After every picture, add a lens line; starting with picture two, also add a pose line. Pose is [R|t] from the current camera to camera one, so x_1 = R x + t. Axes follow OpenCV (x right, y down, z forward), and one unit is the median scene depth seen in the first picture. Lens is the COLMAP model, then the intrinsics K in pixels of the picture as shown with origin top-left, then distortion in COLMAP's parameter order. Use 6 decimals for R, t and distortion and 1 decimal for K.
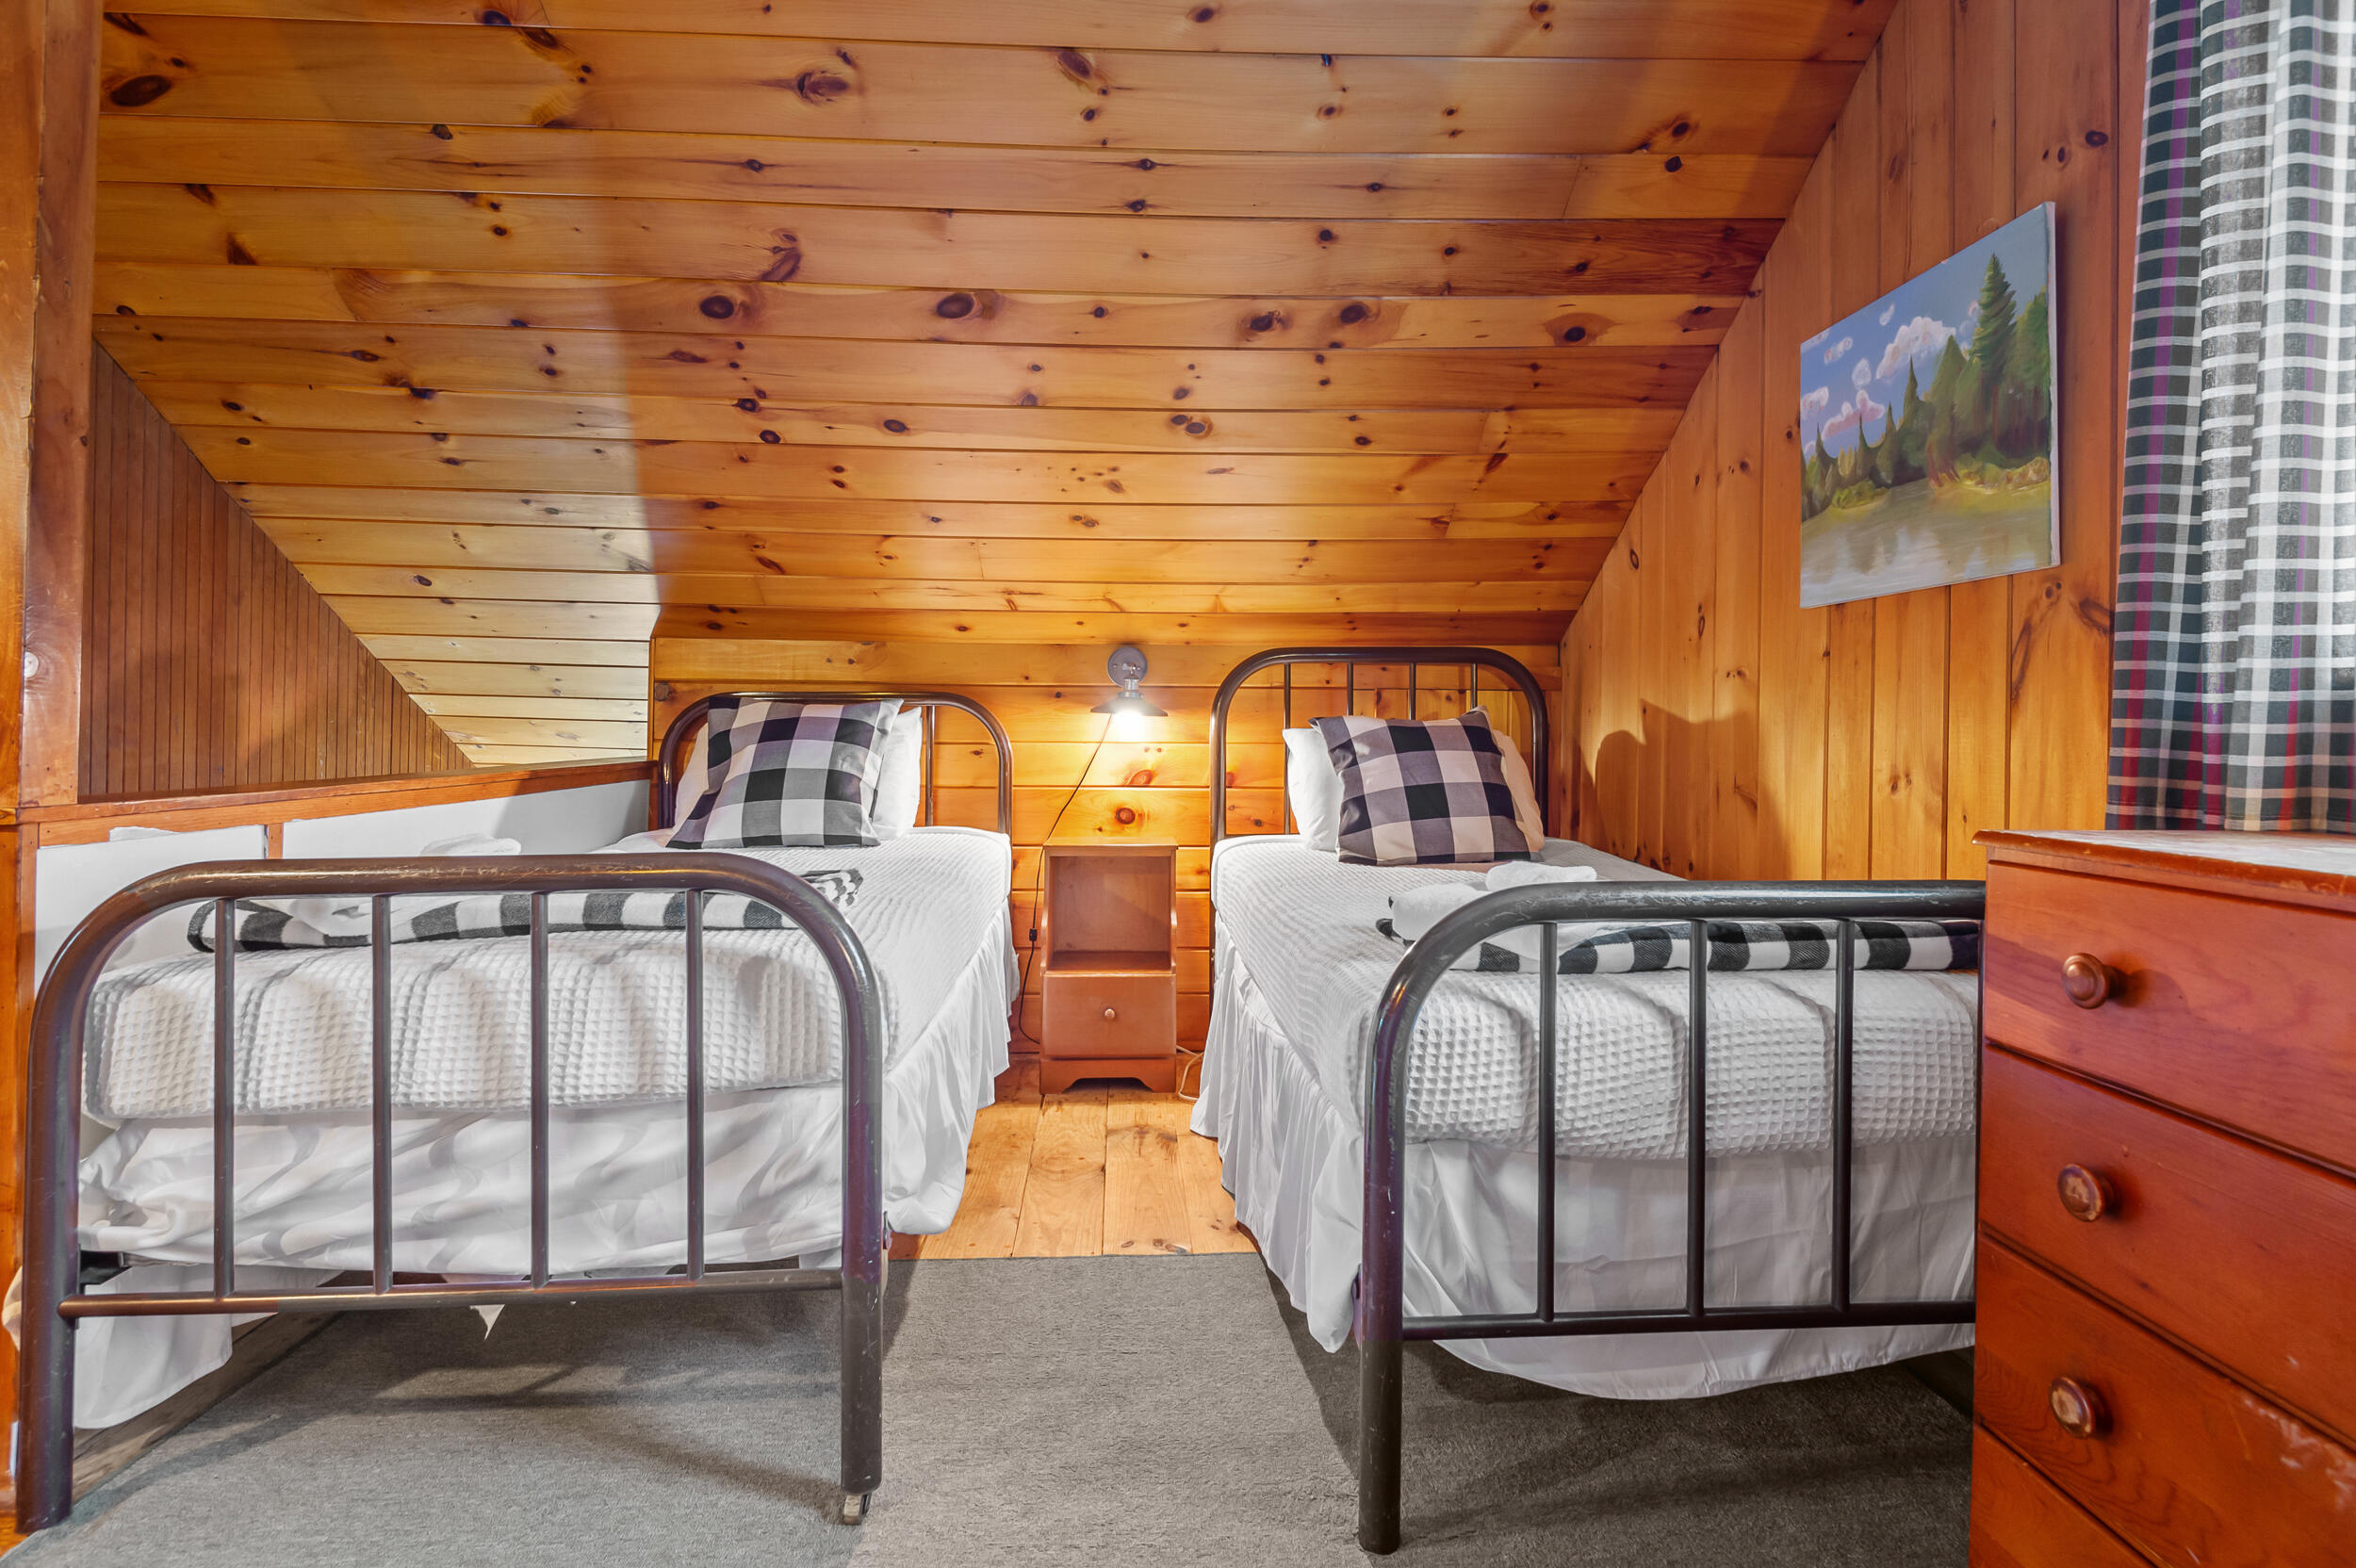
lens RADIAL K [[1158.7, 0, 1199.5], [0, 1158.7, 734.2], [0, 0, 1]] dist [0.006170, -0.004400]
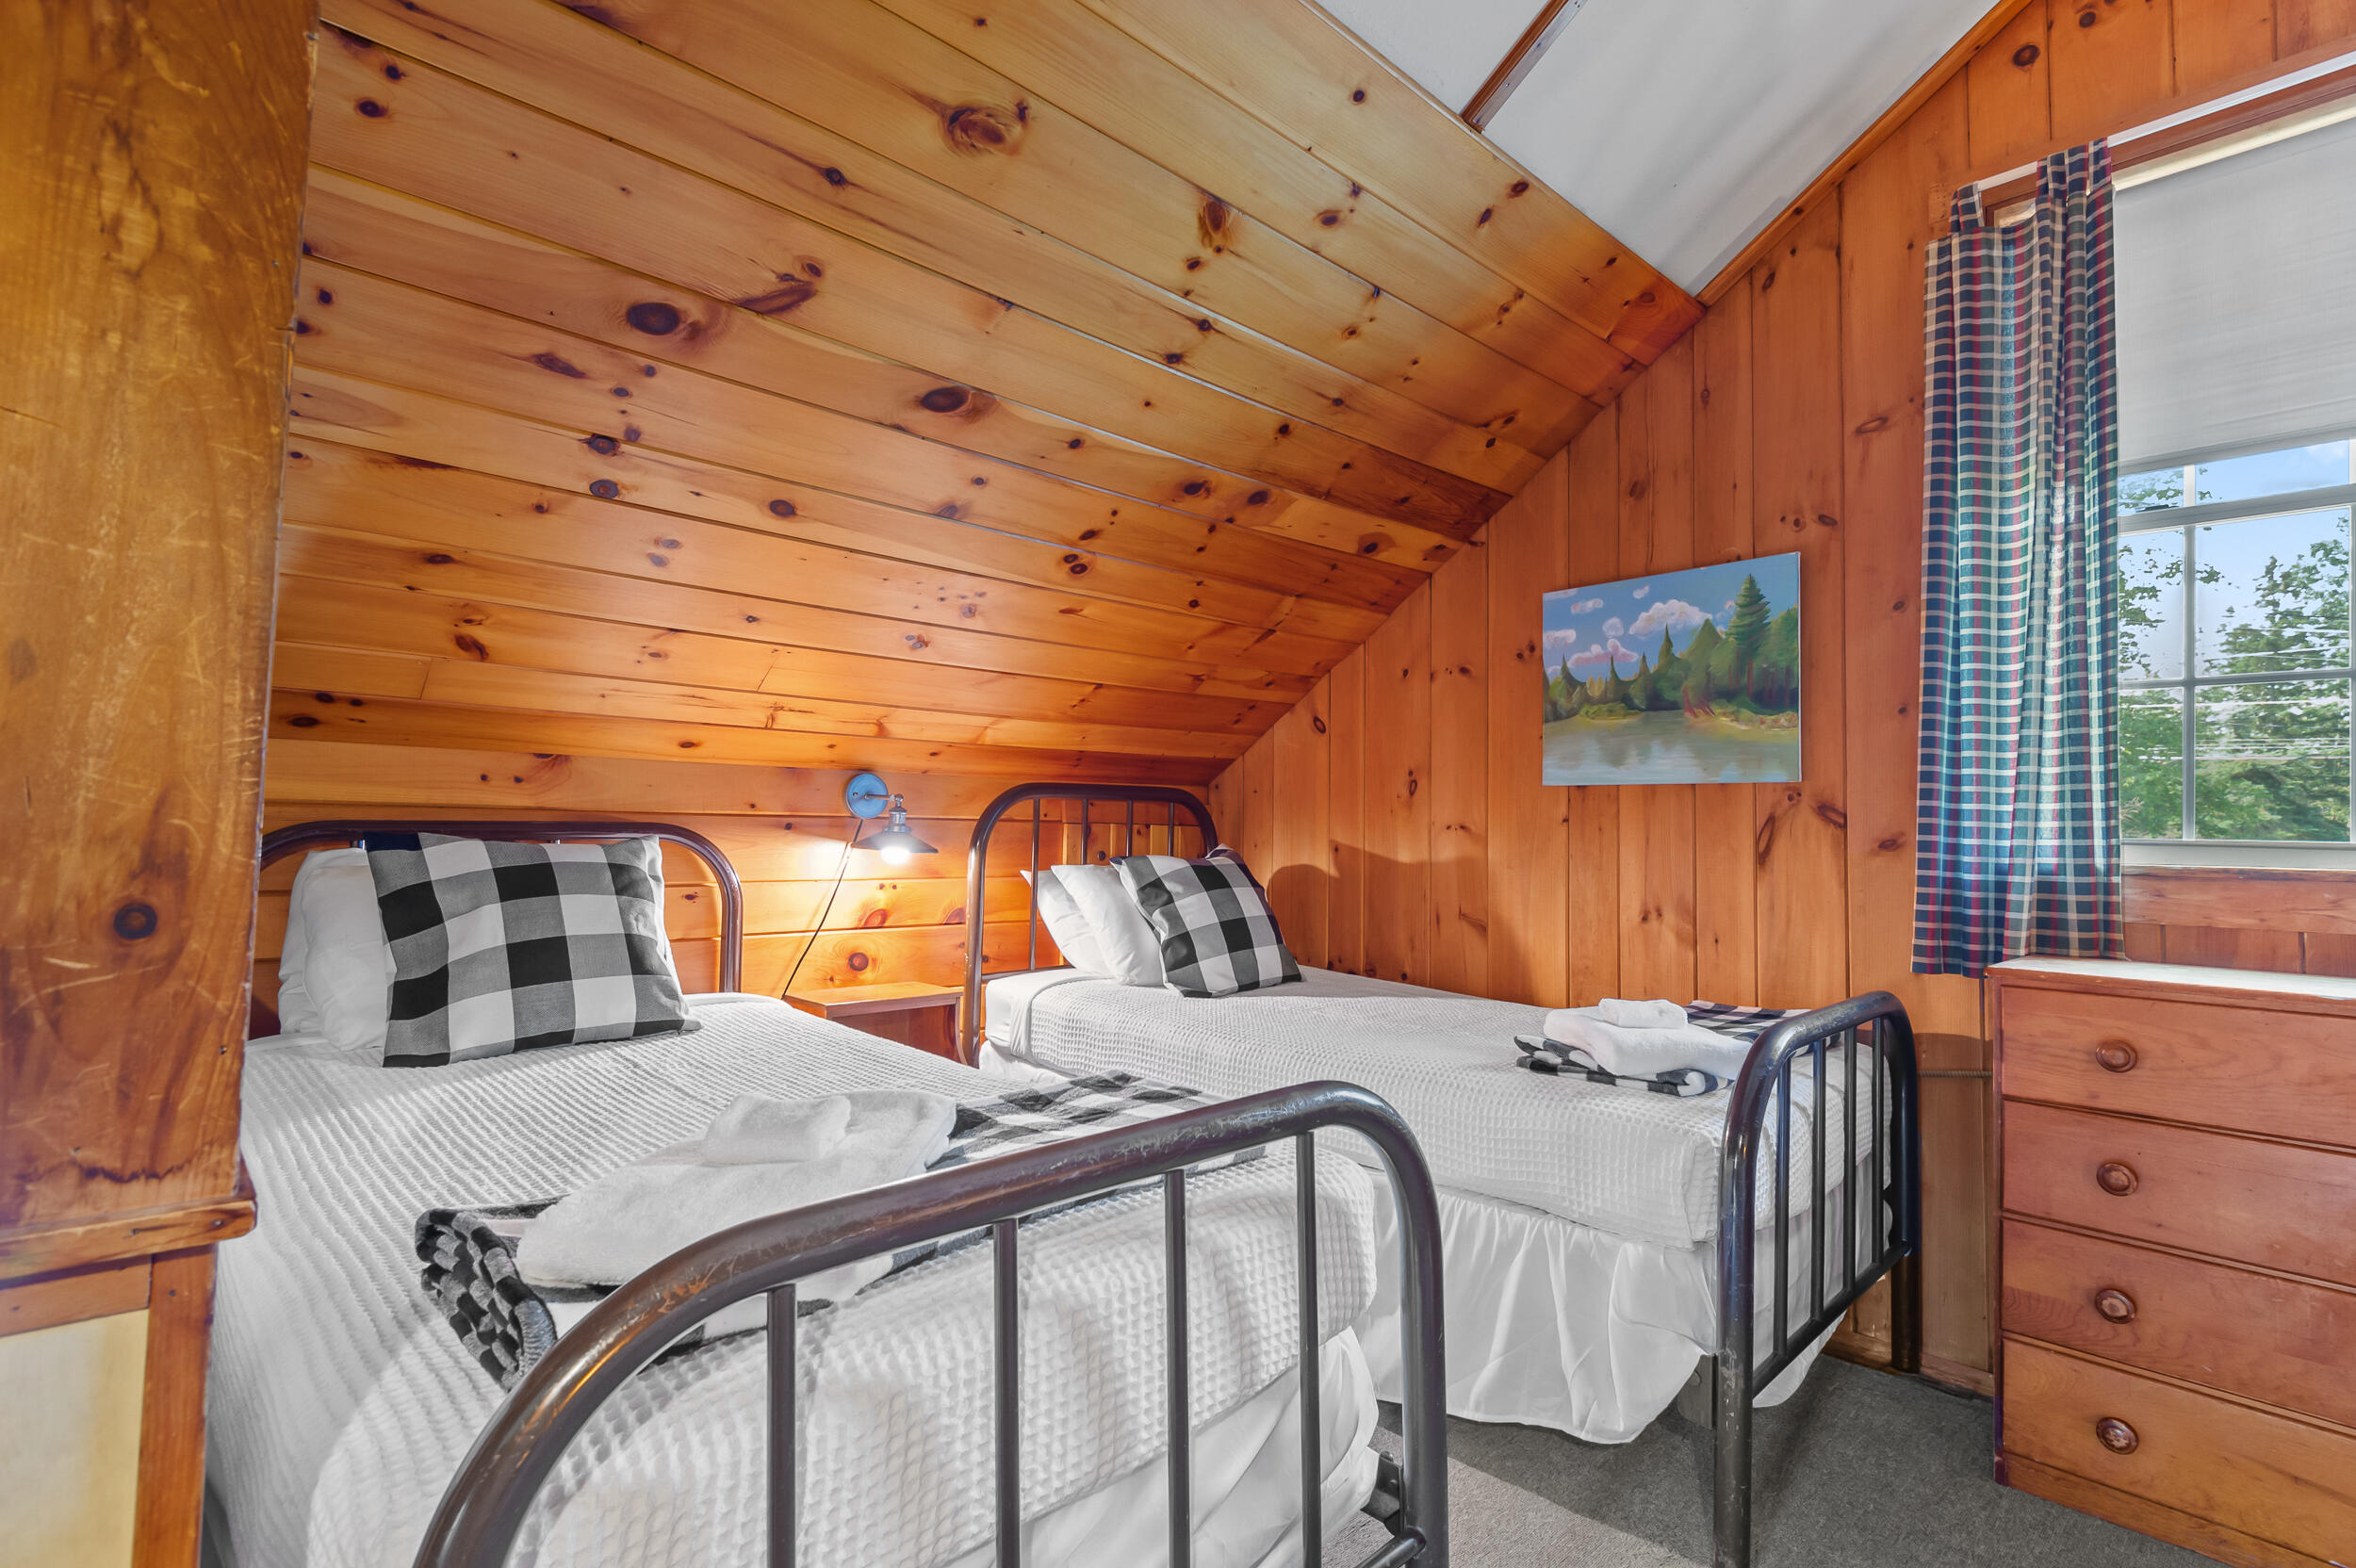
lens RADIAL K [[1080.0, 0, 1183.7], [0, 1080.0, 793.8], [0, 0, 1]] dist [0.011584, -0.008857]
pose [[0.775416, 0.029759, 0.630750, -0.619014], [-0.009679, 0.999332, -0.035250, -0.050044], [-0.631377, 0.021228, 0.775185, 0.283389]]
